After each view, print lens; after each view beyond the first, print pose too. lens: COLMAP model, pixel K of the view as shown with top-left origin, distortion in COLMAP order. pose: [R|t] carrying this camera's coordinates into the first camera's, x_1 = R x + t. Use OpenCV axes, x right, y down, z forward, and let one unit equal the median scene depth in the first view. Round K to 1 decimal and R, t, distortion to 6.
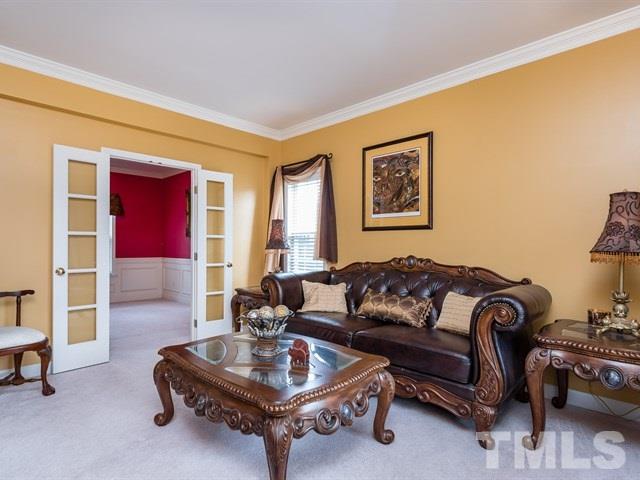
lens RADIAL K [[350.7, 0, 319.2], [0, 350.7, 242.1], [0, 0, 1]] dist [0.001721, -0.001421]
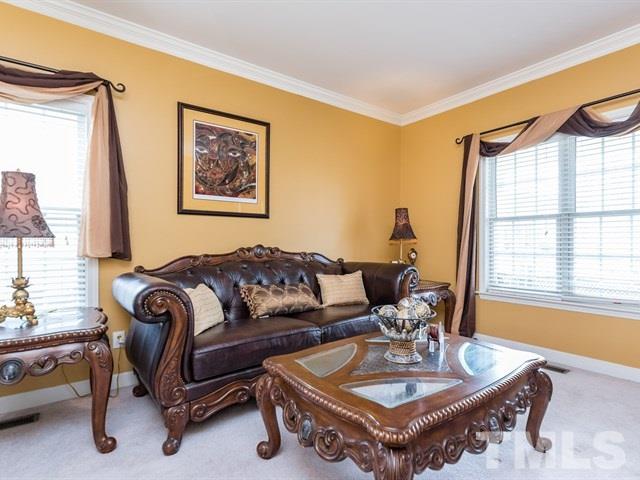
lens RADIAL K [[350.7, 0, 319.2], [0, 350.7, 241.7], [0, 0, 1]] dist [0.001721, -0.001421]
pose [[0.141058, -0.009051, 0.989960, -0.630536], [-0.013764, 0.999844, 0.011102, 0.016460], [-0.989906, -0.015192, 0.140911, 0.661802]]
